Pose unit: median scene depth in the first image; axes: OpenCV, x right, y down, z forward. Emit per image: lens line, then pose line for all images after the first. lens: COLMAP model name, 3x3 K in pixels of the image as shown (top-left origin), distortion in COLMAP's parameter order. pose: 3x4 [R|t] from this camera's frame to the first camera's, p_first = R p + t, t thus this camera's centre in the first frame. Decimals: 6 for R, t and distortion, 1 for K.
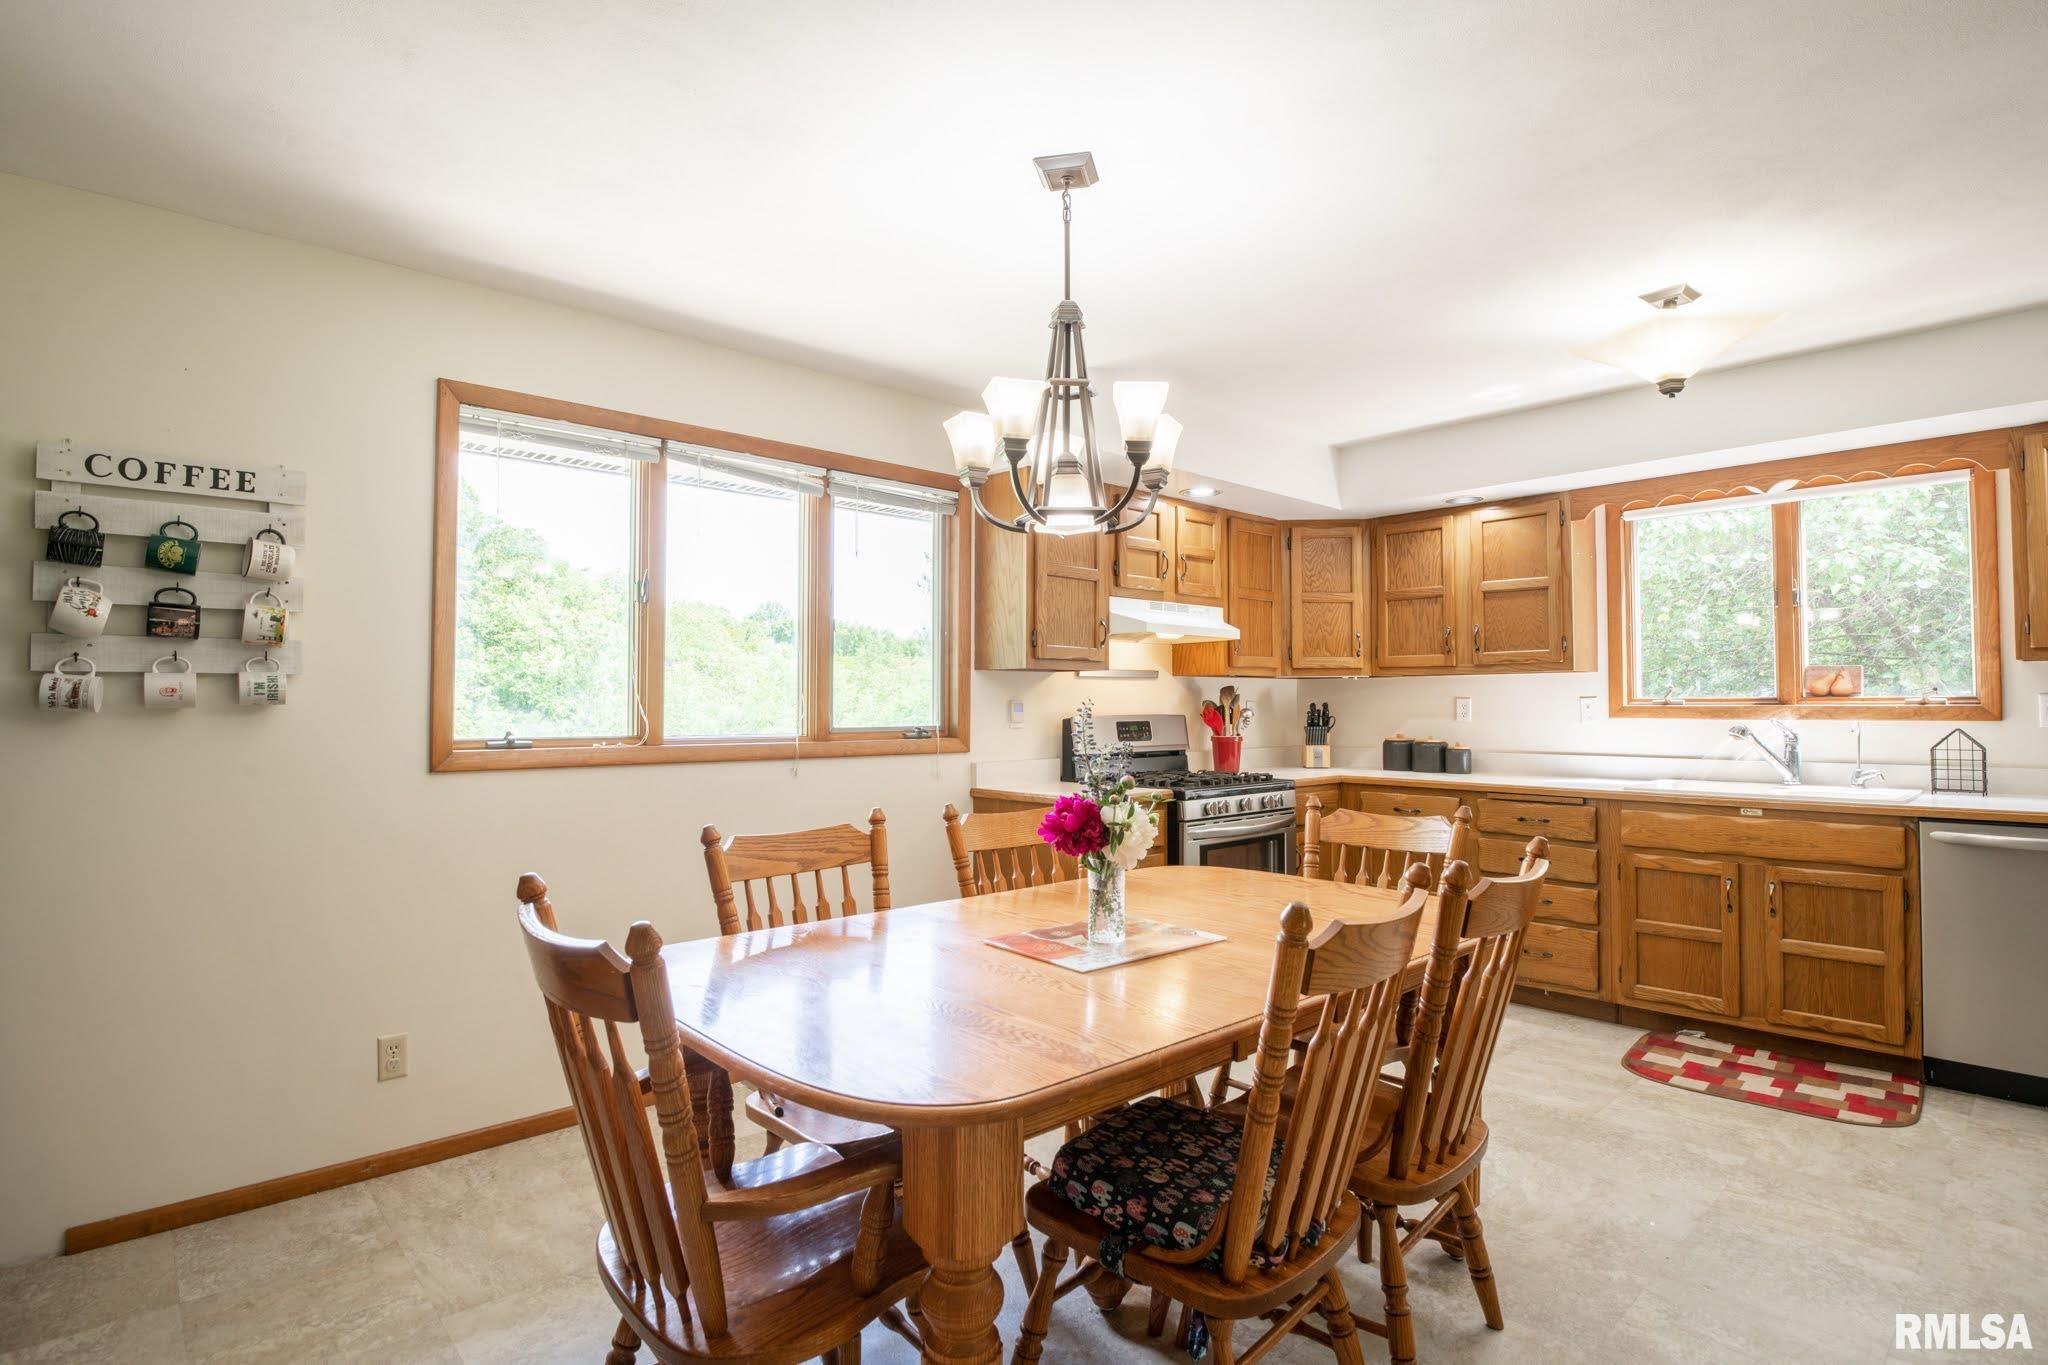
lens RADIAL K [[1031.6, 0, 1023.8], [0, 1031.6, 674.8], [0, 0, 1]] dist [-0.024669, -0.001804]
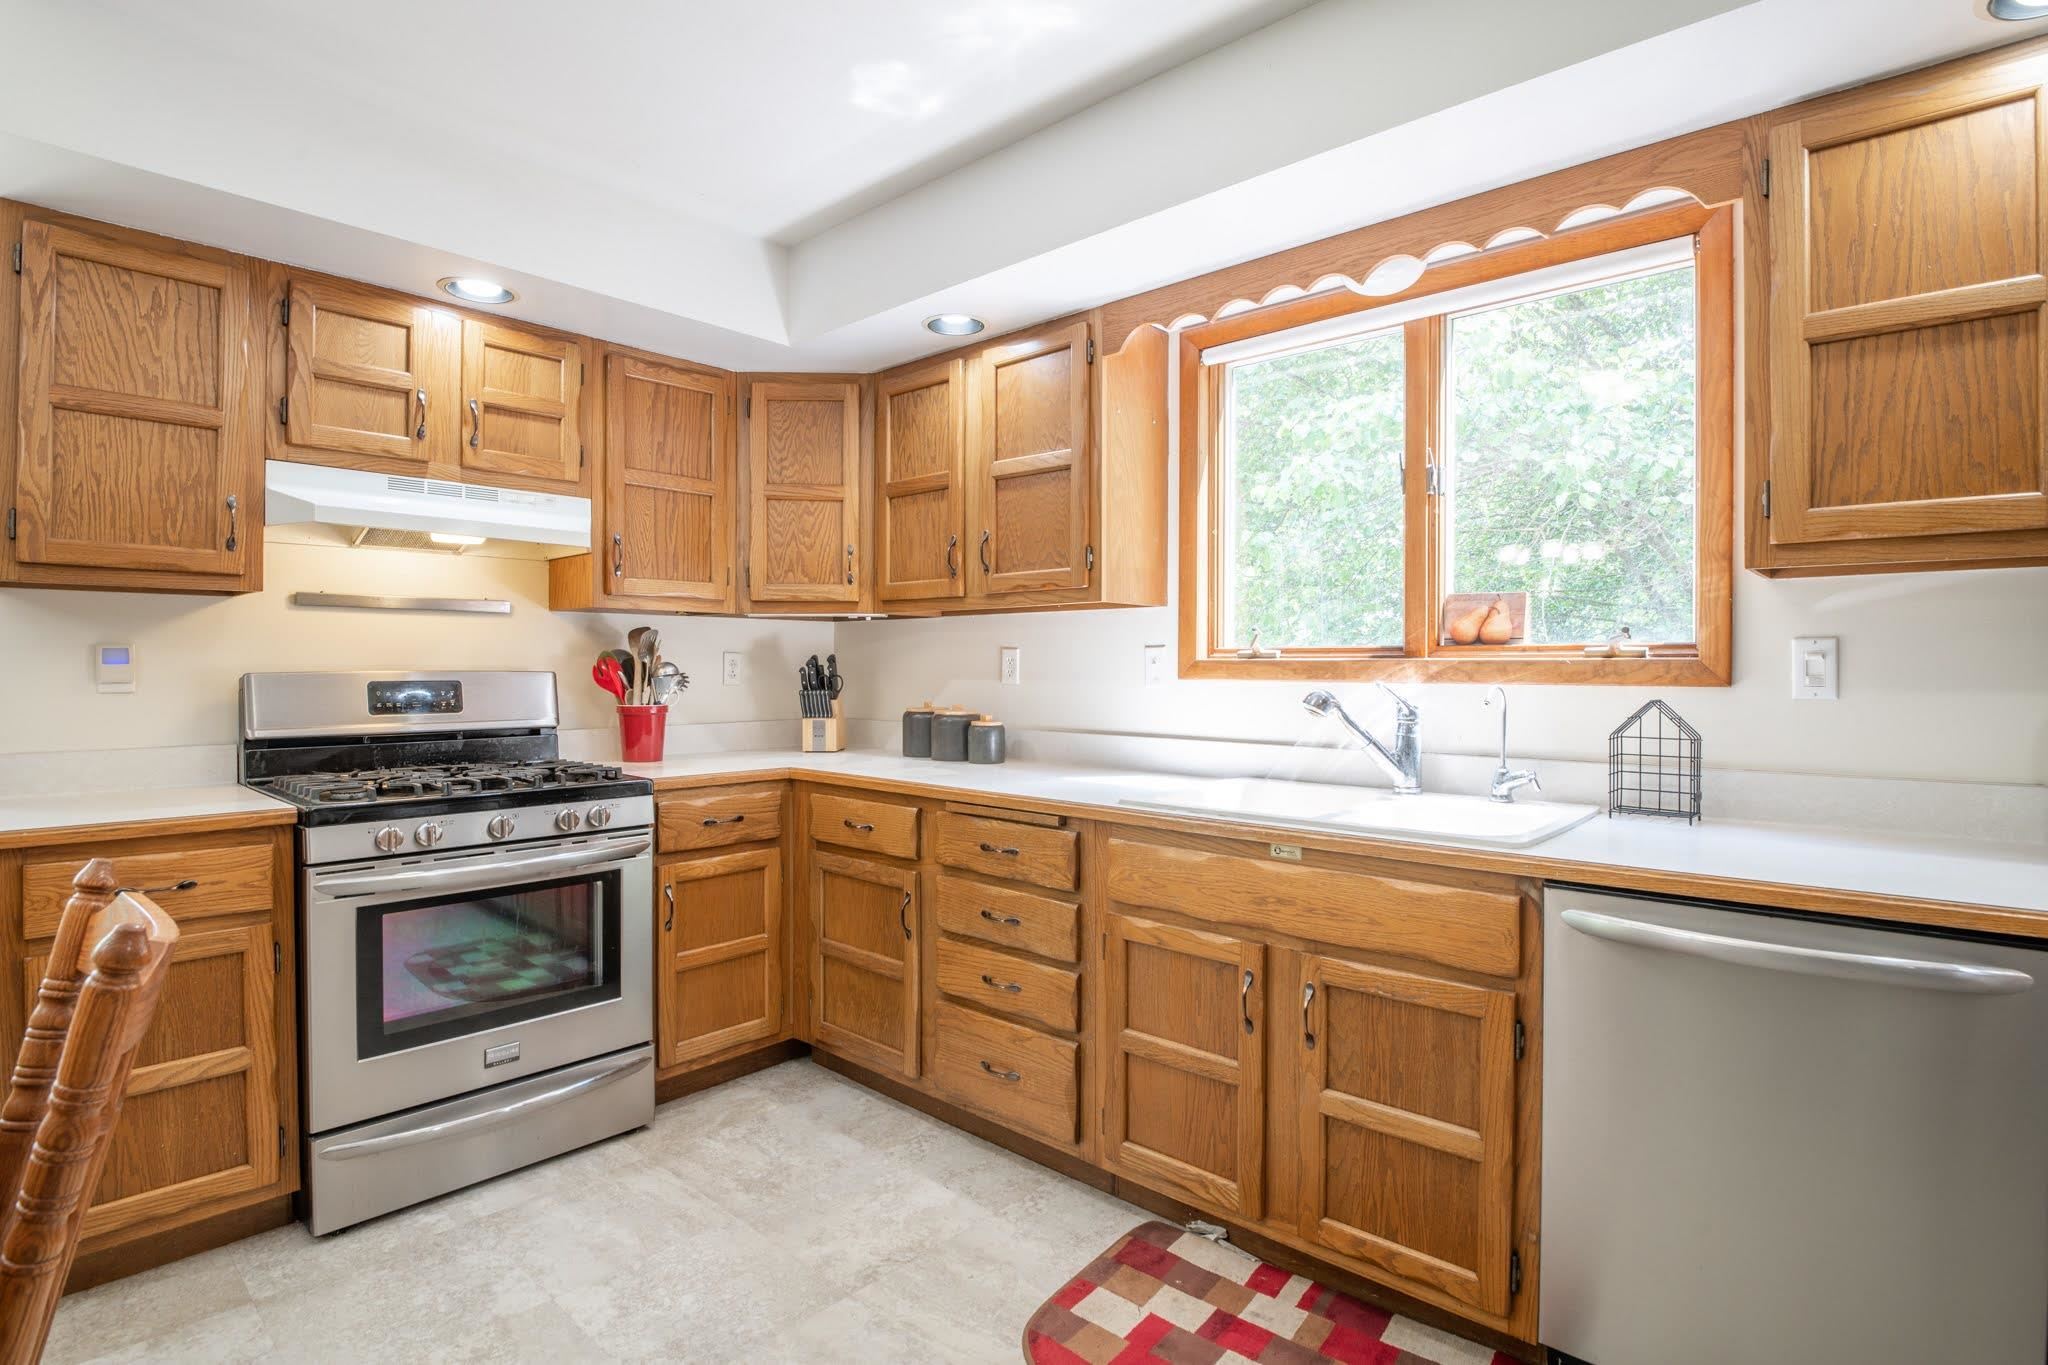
lens RADIAL K [[1031.6, 0, 1023.8], [0, 1031.6, 674.8], [0, 0, 1]] dist [-0.024669, -0.001804]
pose [[0.994984, 0.003936, 0.099956, 0.469582], [-0.007663, 0.999289, 0.036923, 0.019066], [-0.099740, -0.037504, 0.994307, 0.425895]]
